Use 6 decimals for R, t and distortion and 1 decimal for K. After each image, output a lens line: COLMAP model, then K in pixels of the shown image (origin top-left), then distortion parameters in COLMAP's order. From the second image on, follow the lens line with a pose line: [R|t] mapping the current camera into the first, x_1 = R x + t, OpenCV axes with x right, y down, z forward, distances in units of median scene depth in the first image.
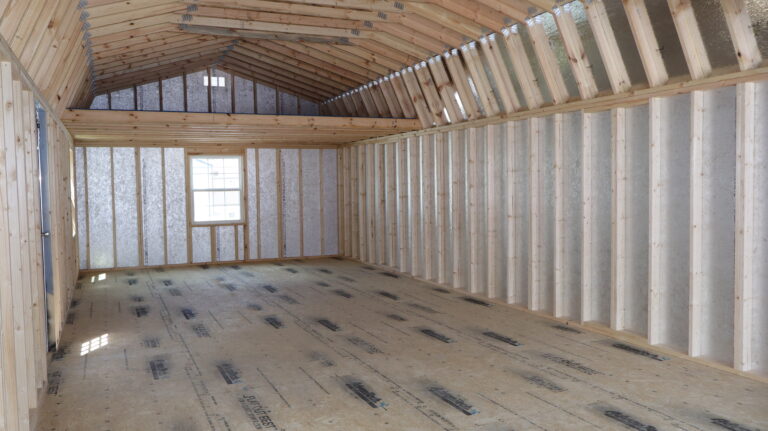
lens RADIAL K [[638.2, 0, 384.0], [0, 638.2, 215.5], [0, 0, 1]] dist [-0.009238, -0.003753]
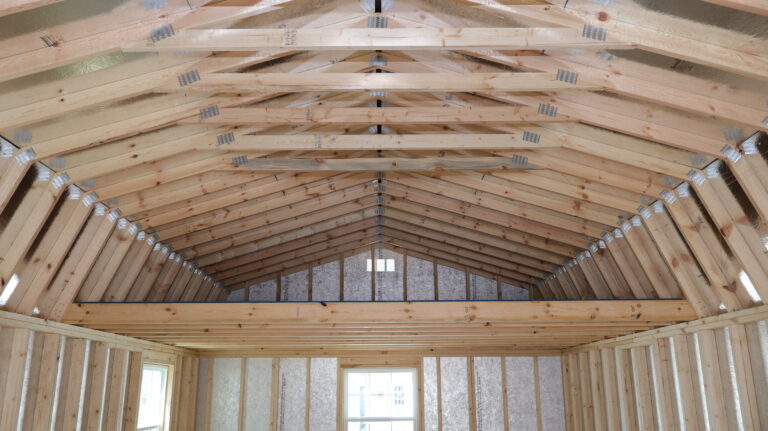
lens RADIAL K [[638.2, 0, 384.0], [0, 638.2, 215.5], [0, 0, 1]] dist [-0.009238, -0.003753]
pose [[0.918423, -0.095655, -0.383860, 0.026570], [-0.027031, 0.952884, -0.302127, -0.042648], [0.394674, 0.287857, 0.872566, 0.344764]]
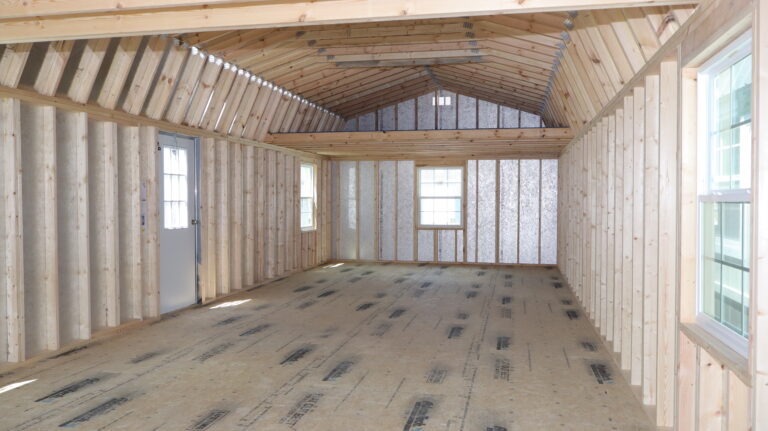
lens RADIAL K [[638.2, 0, 384.0], [0, 638.2, 215.5], [0, 0, 1]] dist [-0.009238, -0.003753]
pose [[0.816397, 0.031707, -0.576619, 0.310117], [-0.042589, 0.999078, -0.005362, 0.001786], [0.575918, 0.028935, 0.816995, 0.027816]]
